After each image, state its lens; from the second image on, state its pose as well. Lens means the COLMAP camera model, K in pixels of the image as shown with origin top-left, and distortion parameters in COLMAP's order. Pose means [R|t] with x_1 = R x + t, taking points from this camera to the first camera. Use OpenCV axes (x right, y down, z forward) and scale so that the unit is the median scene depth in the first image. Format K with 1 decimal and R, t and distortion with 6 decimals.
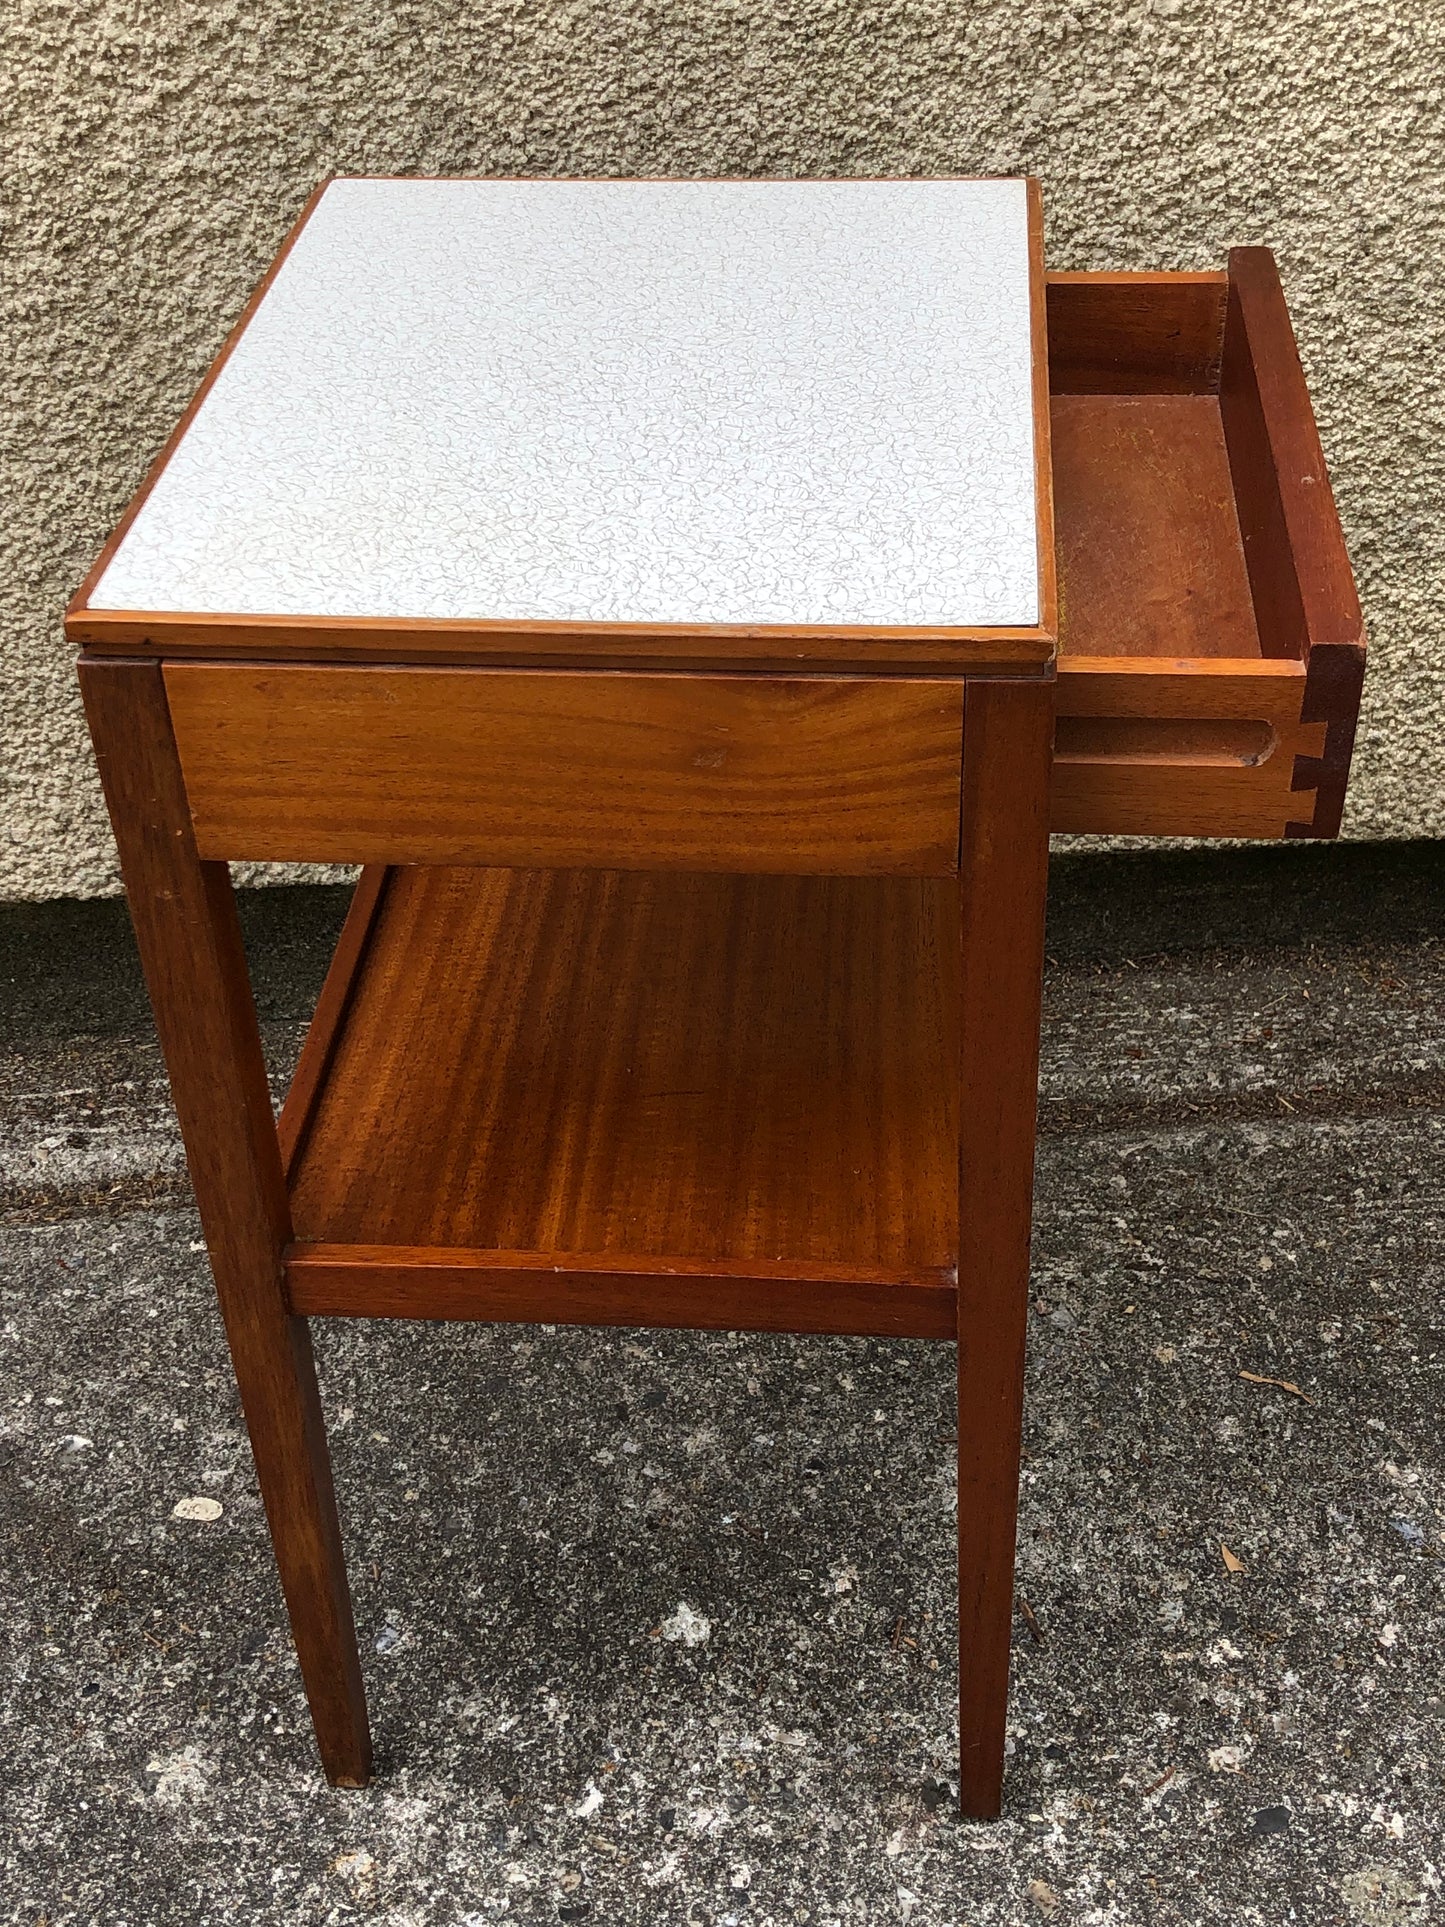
lens RADIAL K [[2489.0, 0, 739.1], [0, 2489.0, 933.3], [0, 0, 1]] dist [0.003550, 0.000000]
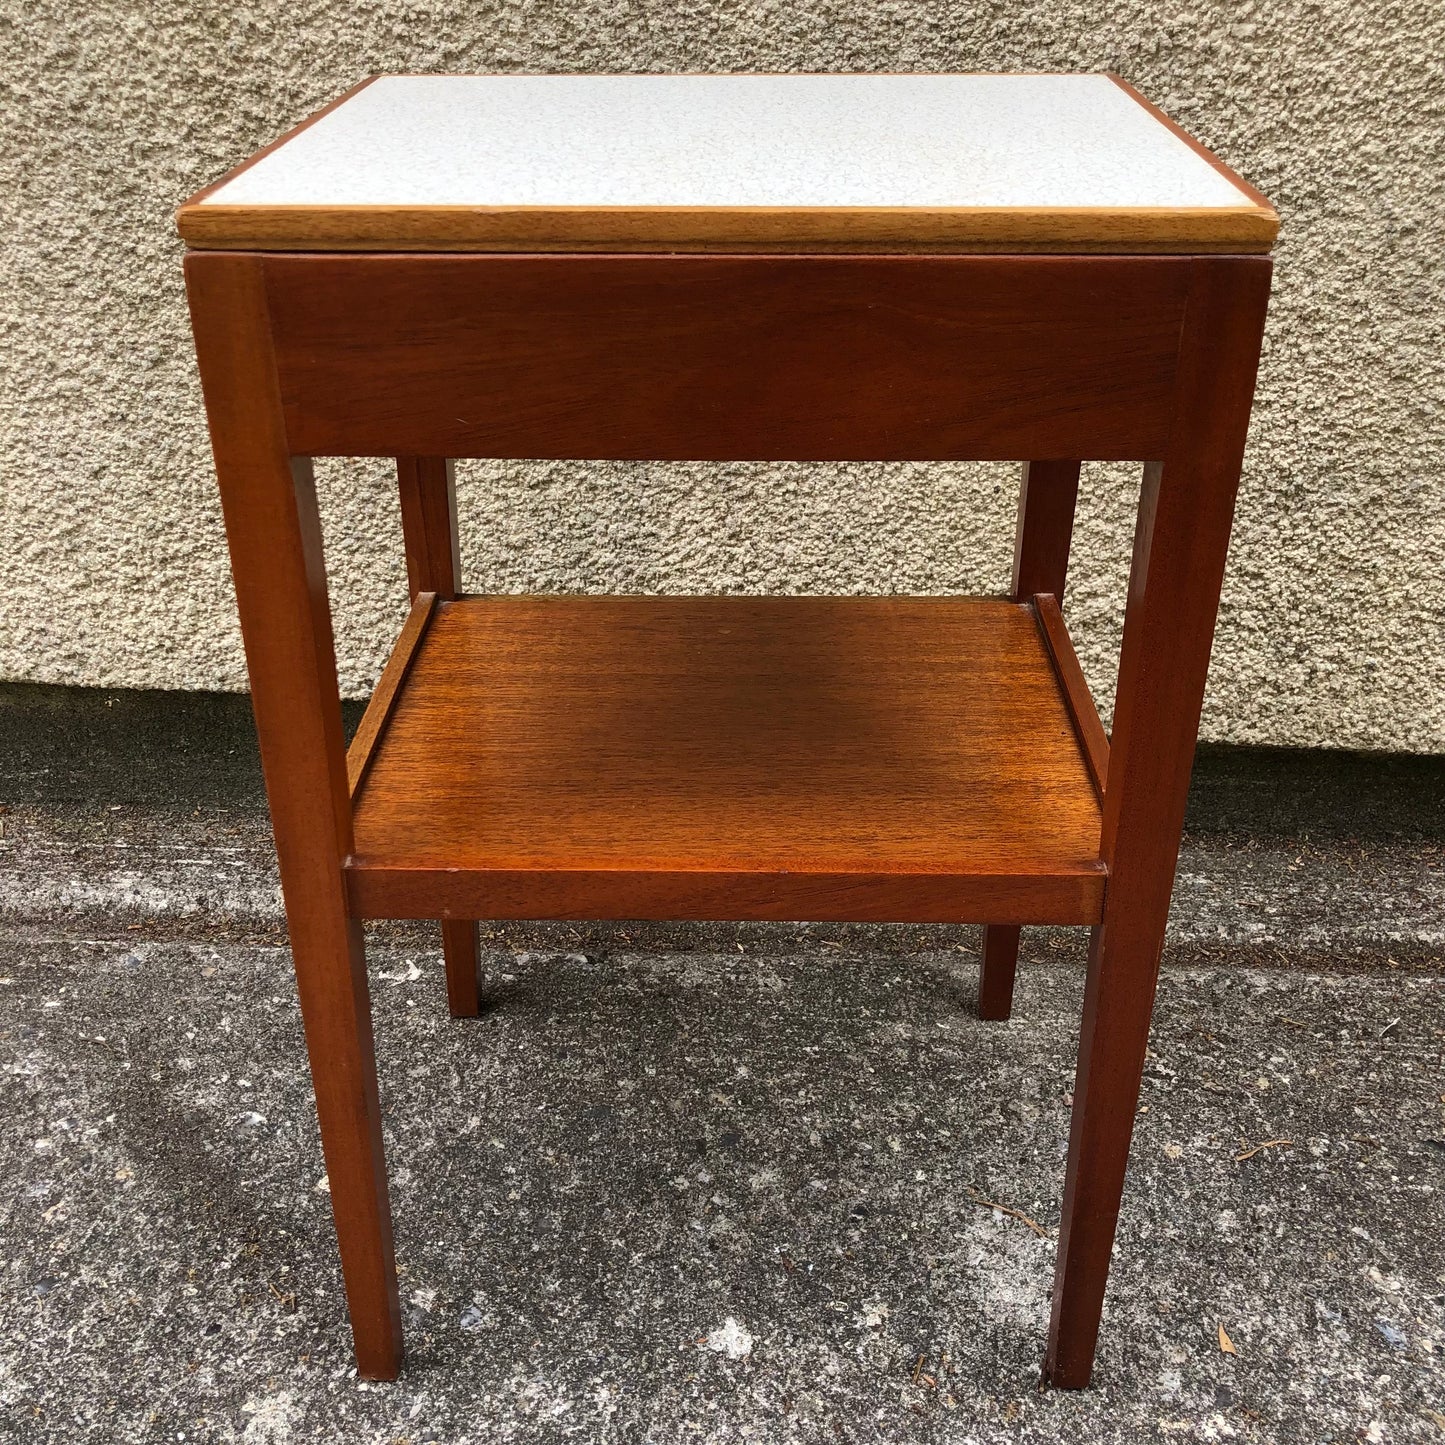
lens RADIAL K [[1594.1, 0, 728.4], [0, 1594.1, 664.0], [0, 0, 1]] dist [0.003559, 0.000000]
pose [[0.991249, 0.084336, -0.101552, 0.024907], [-0.097660, 0.986115, -0.134311, 0.072471], [0.088815, 0.143053, 0.985722, 0.238588]]
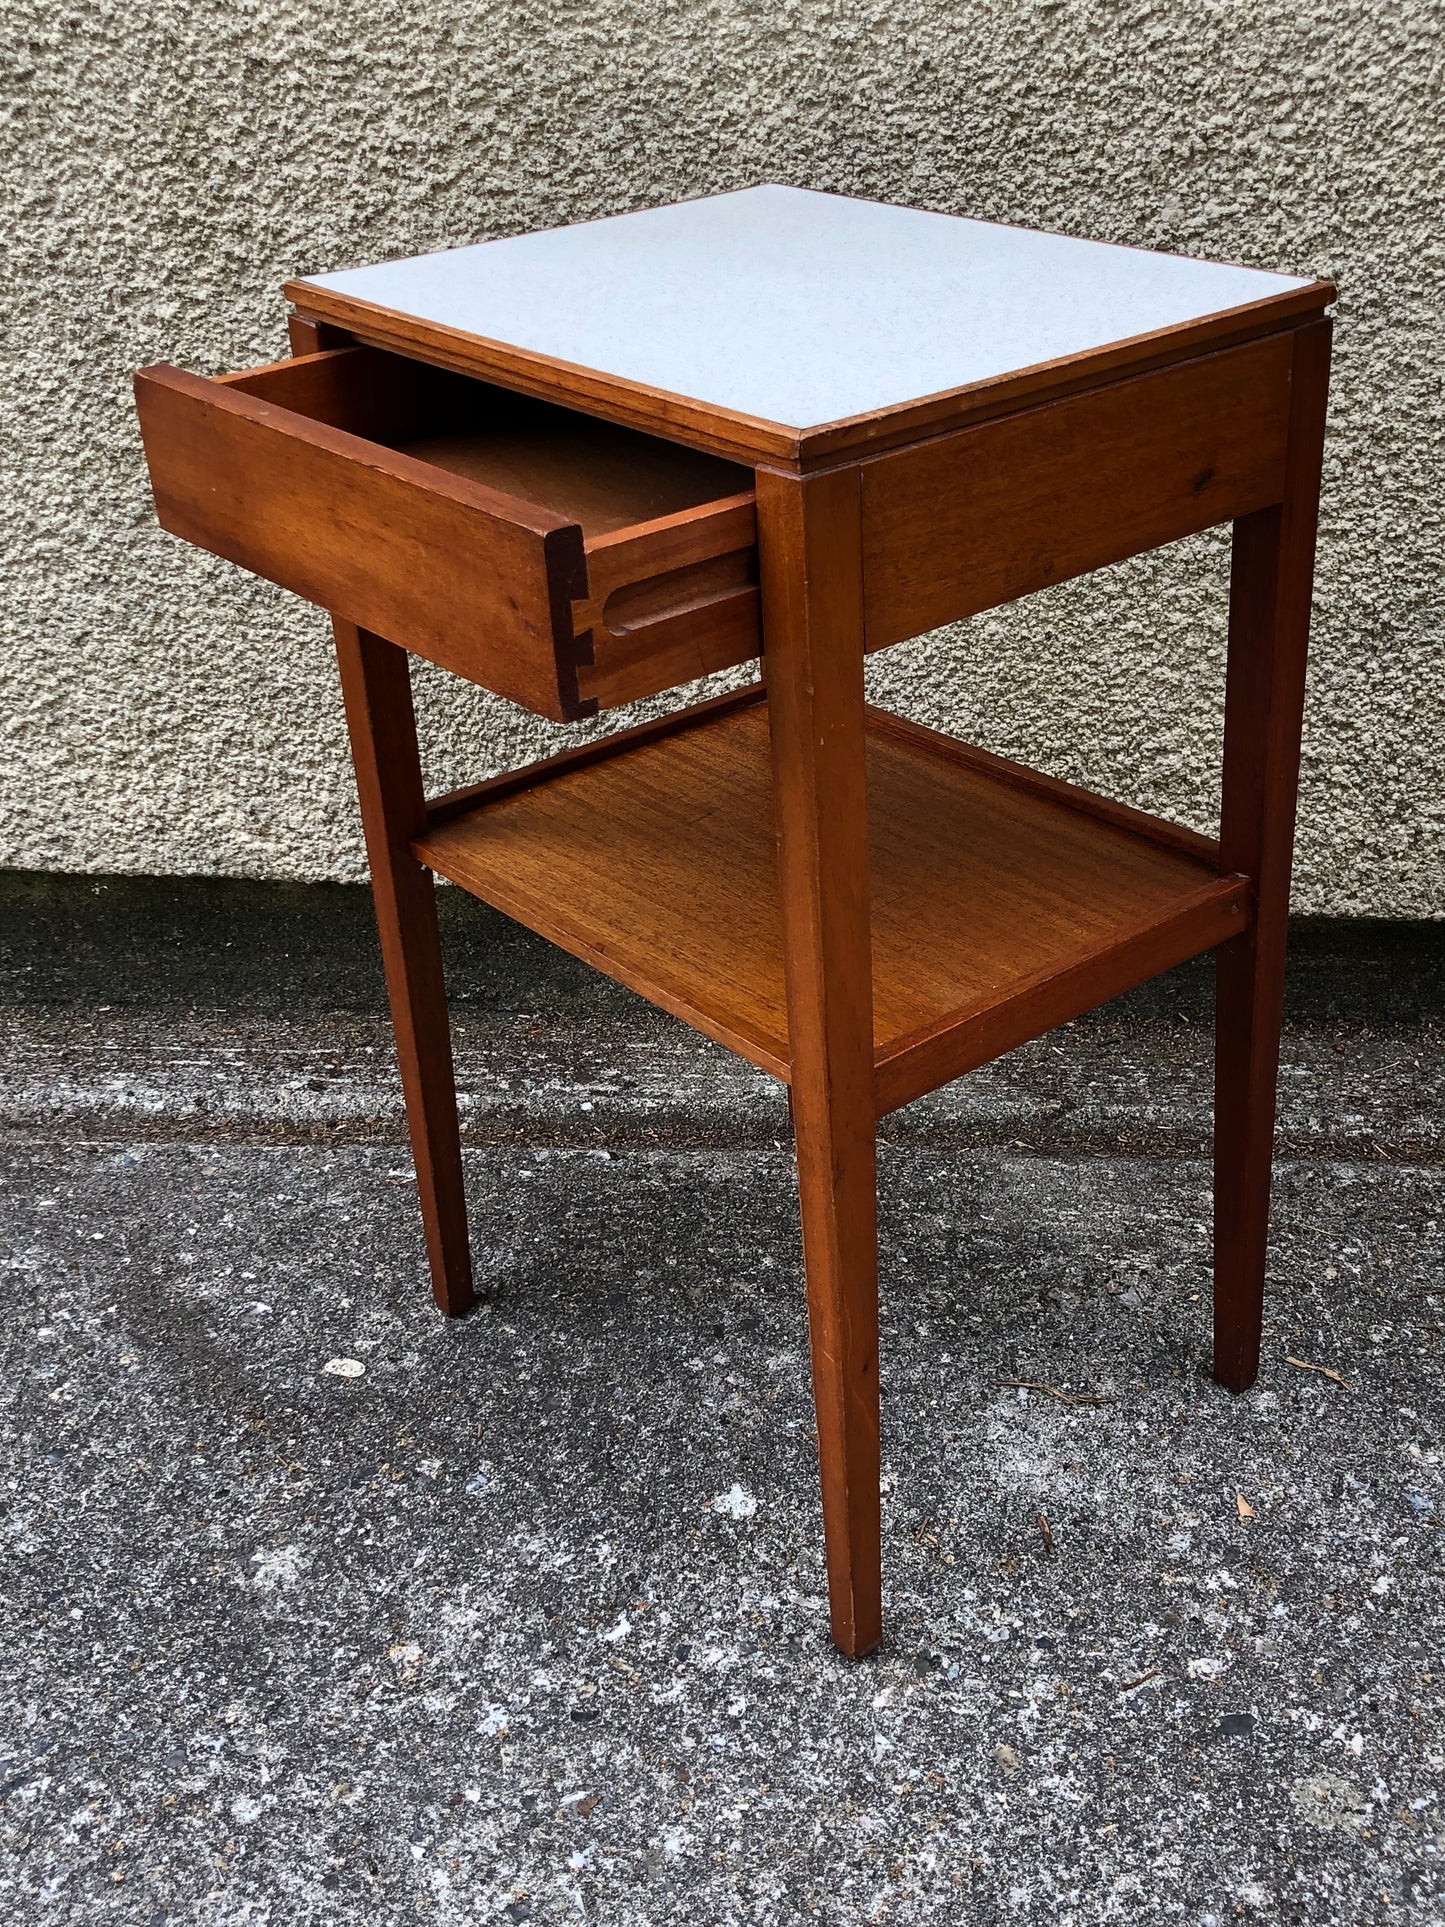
lens RADIAL K [[2210.8, 0, 748.6], [0, 2210.8, 956.3], [0, 0, 1]] dist [0.005212, 0.000000]
pose [[0.982766, 0.074524, -0.169169, 0.131504], [-0.092373, 0.990669, -0.100210, 0.131982], [0.160122, 0.114110, 0.980479, 0.001833]]
